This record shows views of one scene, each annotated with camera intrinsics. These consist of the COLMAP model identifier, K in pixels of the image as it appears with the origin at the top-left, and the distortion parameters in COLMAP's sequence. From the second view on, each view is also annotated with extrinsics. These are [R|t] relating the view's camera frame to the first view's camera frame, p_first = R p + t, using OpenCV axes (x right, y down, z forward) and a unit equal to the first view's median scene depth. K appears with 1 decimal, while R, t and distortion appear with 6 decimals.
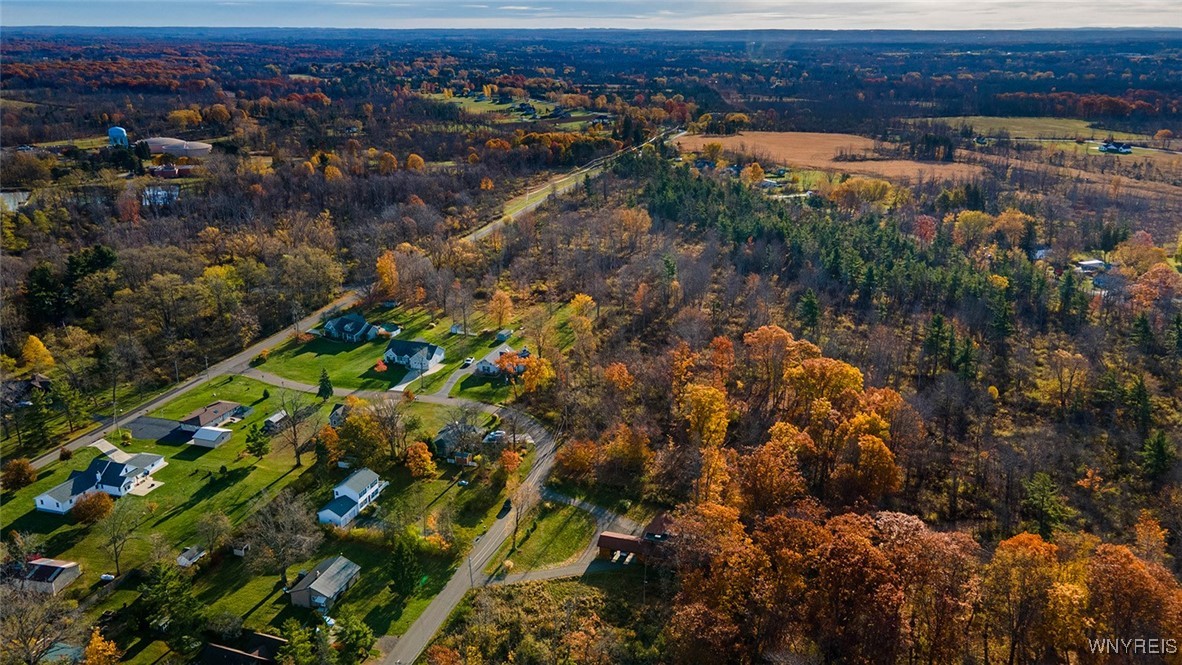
lens RADIAL K [[891.6, 0, 585.7], [0, 891.6, 308.9], [0, 0, 1]] dist [0.006737, 0.060640]
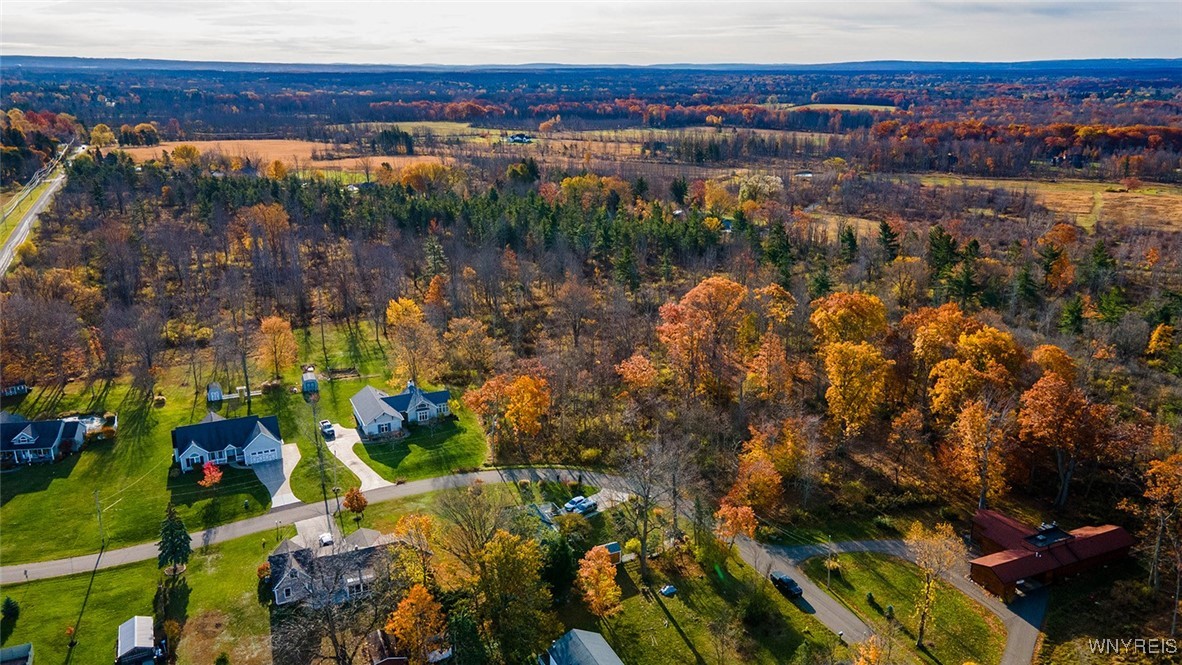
lens RADIAL K [[891.6, 0, 585.7], [0, 891.6, 308.9], [0, 0, 1]] dist [0.006737, 0.060640]
pose [[0.735180, -0.174573, 0.655008, -0.394132], [0.194280, 0.979997, 0.043131, -0.012398], [-0.649435, 0.095546, 0.754390, 0.435698]]
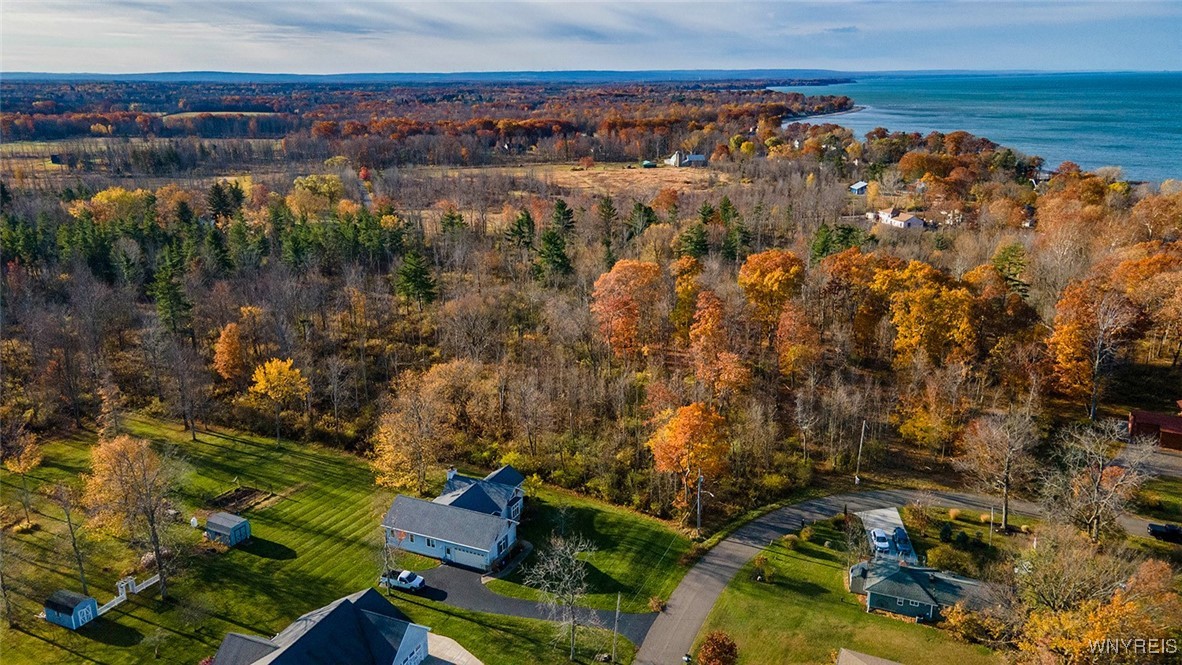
lens RADIAL K [[857.7, 0, 588.7], [0, 857.7, 310.7], [0, 0, 1]] dist [0.033646, 0.006237]
pose [[0.101361, -0.257289, 0.961004, -0.442000], [0.291492, 0.931265, 0.218583, -0.100320], [-0.951188, 0.257969, 0.169392, 0.868553]]
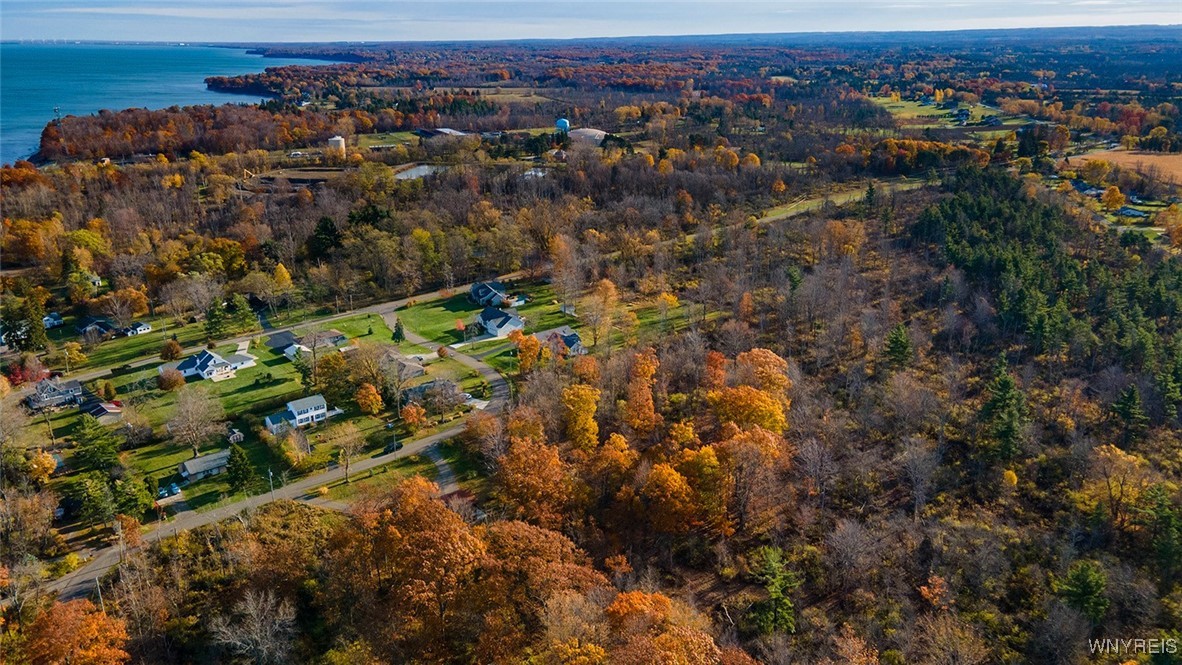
lens RADIAL K [[857.7, 0, 588.7], [0, 857.7, 310.7], [0, 0, 1]] dist [0.033646, 0.006237]
pose [[0.845518, 0.153796, -0.511317, 0.478146], [-0.149639, 0.987497, 0.049579, -0.035232], [0.512549, 0.034593, 0.857961, 0.127485]]
